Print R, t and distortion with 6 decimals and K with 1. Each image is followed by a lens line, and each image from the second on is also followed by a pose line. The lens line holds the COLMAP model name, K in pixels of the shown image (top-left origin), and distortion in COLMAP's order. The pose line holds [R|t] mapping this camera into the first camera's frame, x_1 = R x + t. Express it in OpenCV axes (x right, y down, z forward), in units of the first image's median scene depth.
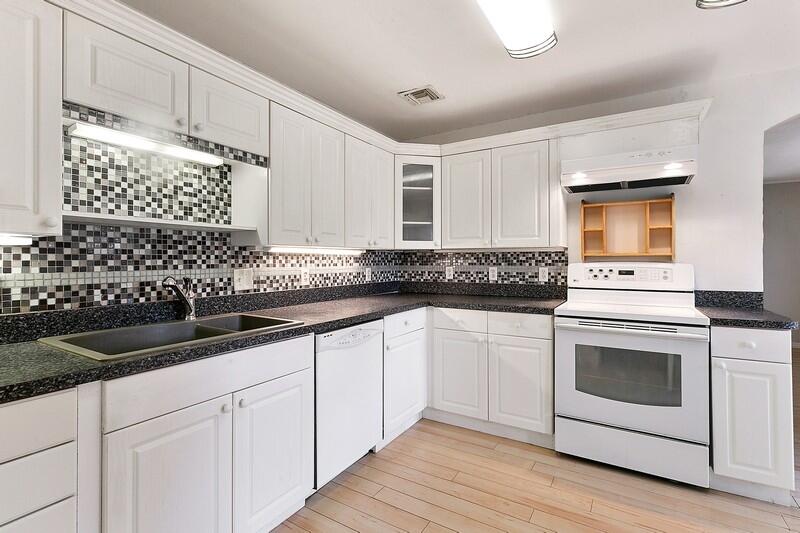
lens RADIAL K [[382.3, 0, 400.0], [0, 382.3, 259.2], [0, 0, 1]] dist [-0.002196, 0.000109]
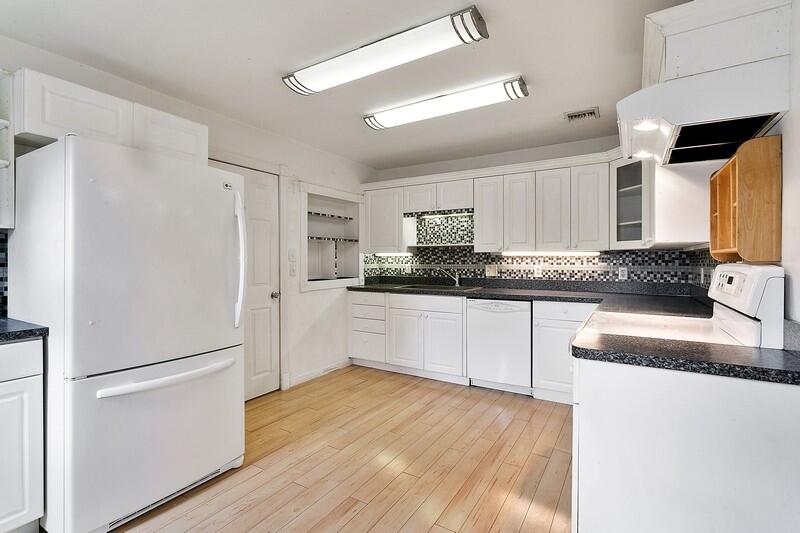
lens RADIAL K [[382.3, 0, 399.8], [0, 382.3, 263.6], [0, 0, 1]] dist [-0.002196, 0.000109]
pose [[-0.002455, 0.007221, -0.999971, 1.352270], [0.001977, 0.999972, 0.007216, 0.004523], [0.999995, -0.001960, -0.002469, 0.520276]]
